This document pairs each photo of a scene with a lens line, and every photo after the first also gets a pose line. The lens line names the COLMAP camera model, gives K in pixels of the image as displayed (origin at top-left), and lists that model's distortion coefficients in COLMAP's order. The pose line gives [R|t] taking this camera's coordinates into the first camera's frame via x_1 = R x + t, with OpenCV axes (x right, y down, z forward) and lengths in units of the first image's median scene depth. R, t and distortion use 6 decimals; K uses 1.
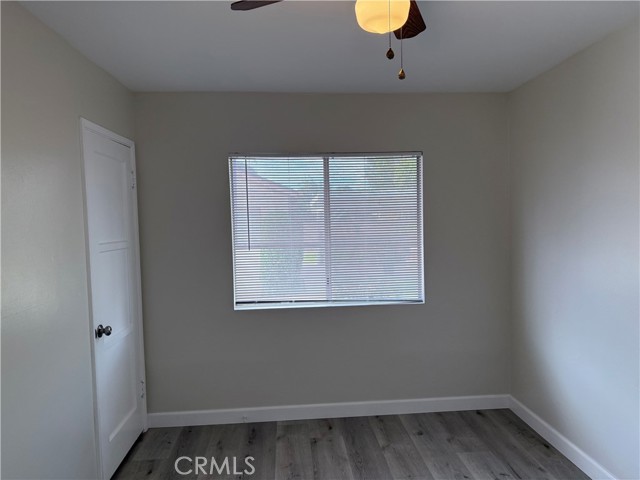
lens RADIAL K [[446.4, 0, 320.3], [0, 446.4, 242.9], [0, 0, 1]] dist [0.050346, -0.082340]
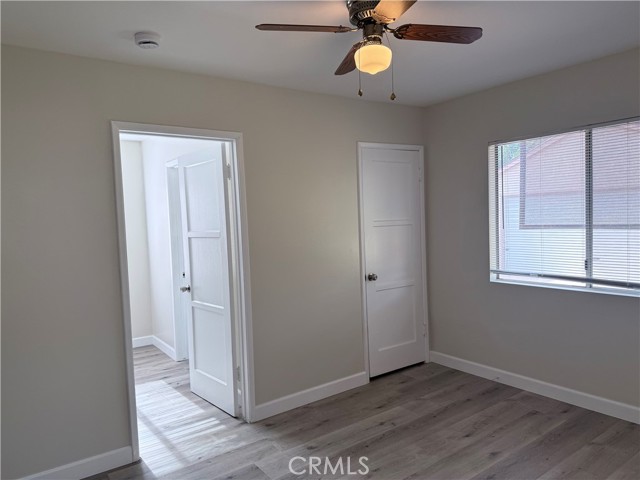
lens RADIAL K [[446.4, 0, 320.3], [0, 446.4, 242.9], [0, 0, 1]] dist [0.050346, -0.082340]
pose [[0.511874, 0.042939, -0.857987, 0.595785], [-0.013142, 0.999025, 0.042156, 0.011912], [0.858960, -0.010303, 0.511939, 0.049430]]
